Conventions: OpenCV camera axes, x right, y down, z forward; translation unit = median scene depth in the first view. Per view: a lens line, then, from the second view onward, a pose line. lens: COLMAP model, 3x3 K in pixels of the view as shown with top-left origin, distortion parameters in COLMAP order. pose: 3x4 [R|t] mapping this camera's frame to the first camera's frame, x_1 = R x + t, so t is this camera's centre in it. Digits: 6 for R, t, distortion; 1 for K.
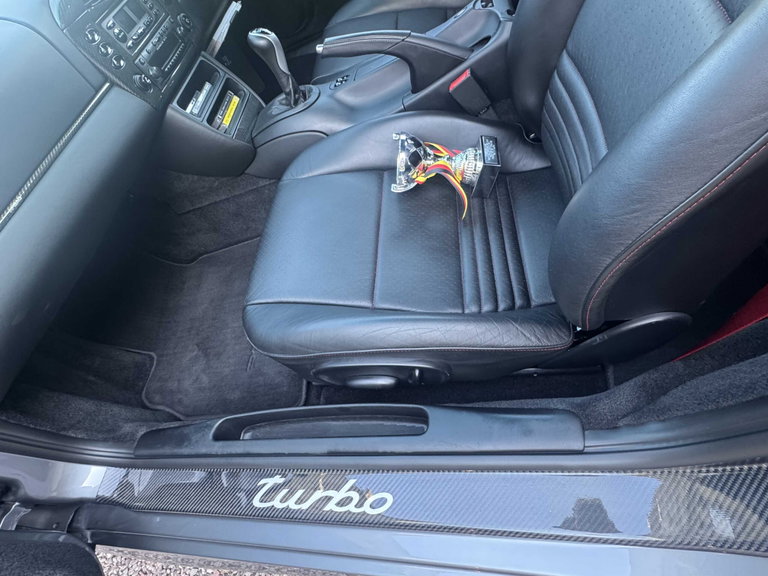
lens RADIAL K [[382.4, 0, 374.9], [0, 382.4, 287.7], [0, 0, 1]] dist [0.002143, -0.000944]
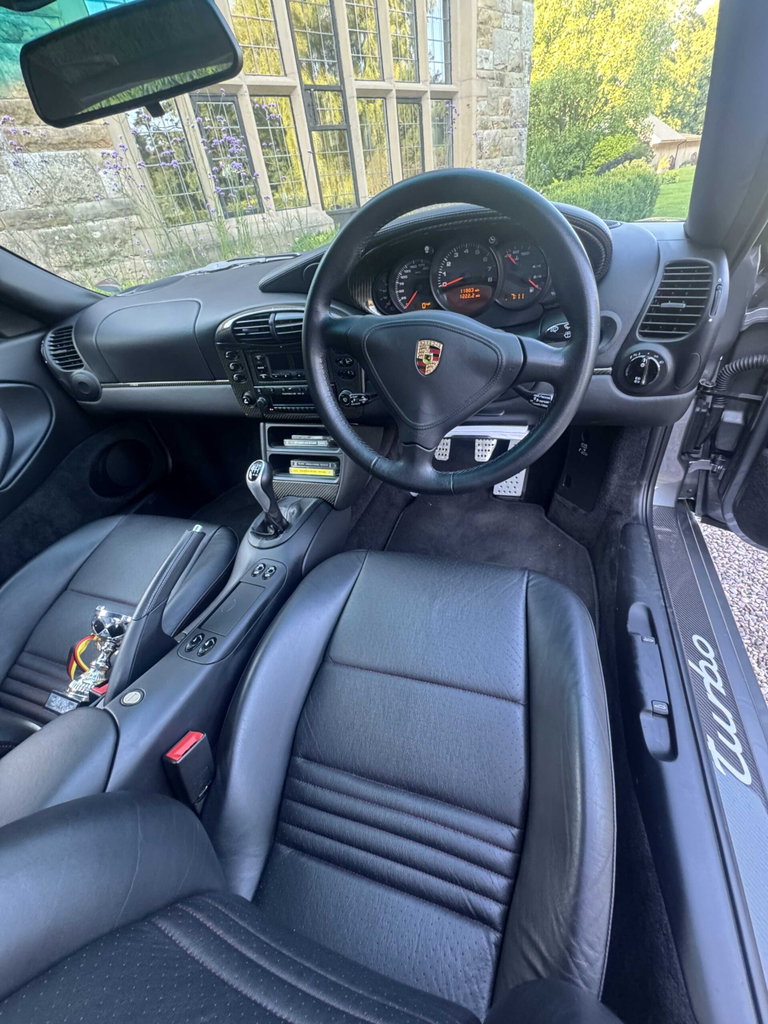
lens RADIAL K [[410.9, 0, 381.3], [0, 410.9, 512.9], [0, 0, 1]] dist [-0.003870, 0.000332]
pose [[-0.180278, 0.874822, -0.449651, 0.185706], [-0.660739, 0.230935, 0.714208, -1.609811], [0.728645, 0.425858, 0.536396, 0.767009]]
